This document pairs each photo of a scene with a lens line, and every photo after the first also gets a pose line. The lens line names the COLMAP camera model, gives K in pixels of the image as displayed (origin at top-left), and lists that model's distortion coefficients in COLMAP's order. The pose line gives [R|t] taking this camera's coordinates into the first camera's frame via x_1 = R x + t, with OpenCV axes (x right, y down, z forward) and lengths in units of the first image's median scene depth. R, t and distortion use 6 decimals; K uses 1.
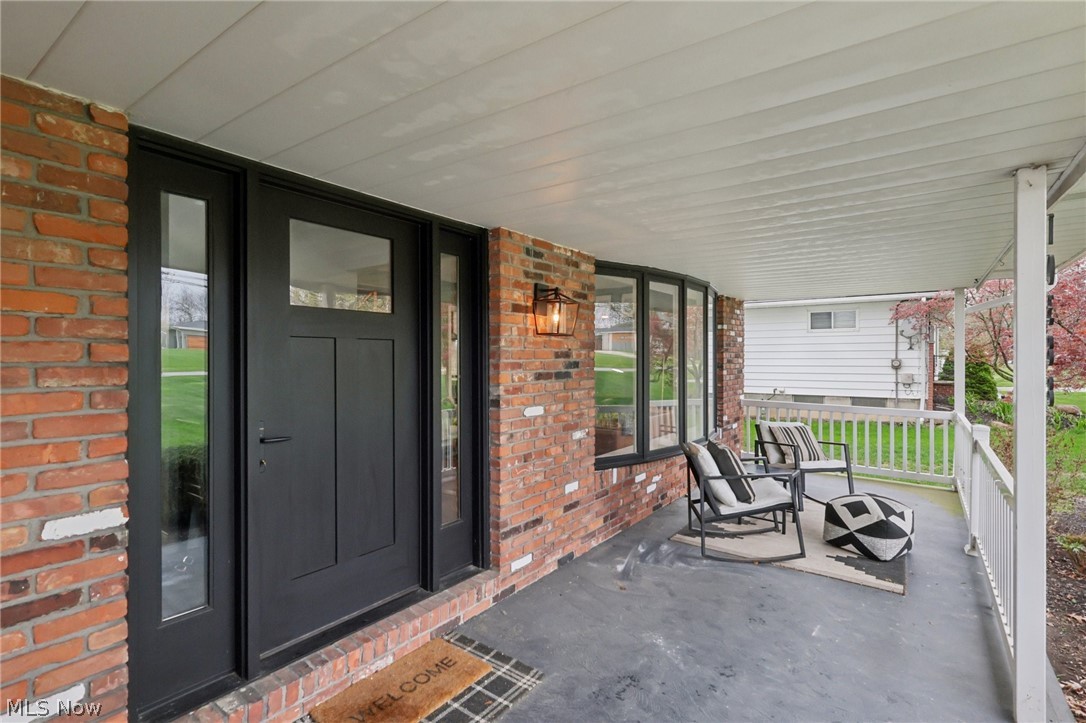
lens RADIAL K [[511.3, 0, 543.0], [0, 511.3, 361.5], [0, 0, 1]] dist [0.000580, 0.000050]
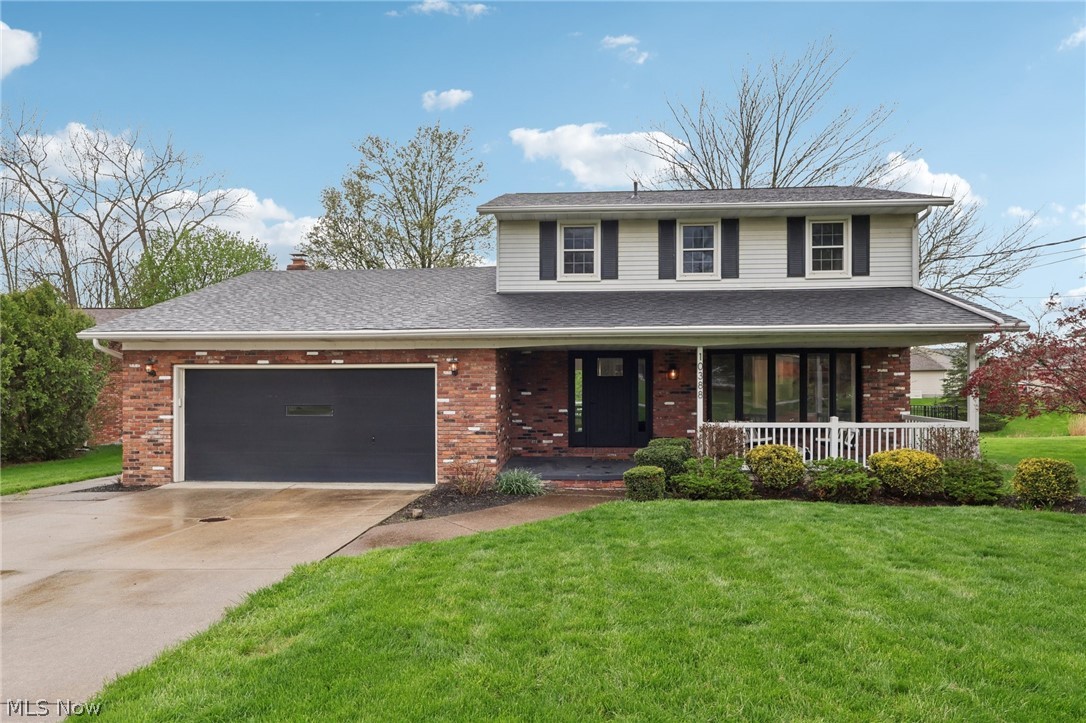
lens RADIAL K [[722.4, 0, 543.0], [0, 722.4, 361.5], [0, 0, 1]] dist [0.000131, 0.000839]
pose [[0.538607, -0.023288, -0.842236, 3.378935], [0.000215, 0.999622, -0.027502, -0.040177], [0.842557, 0.014632, 0.538408, -2.114316]]
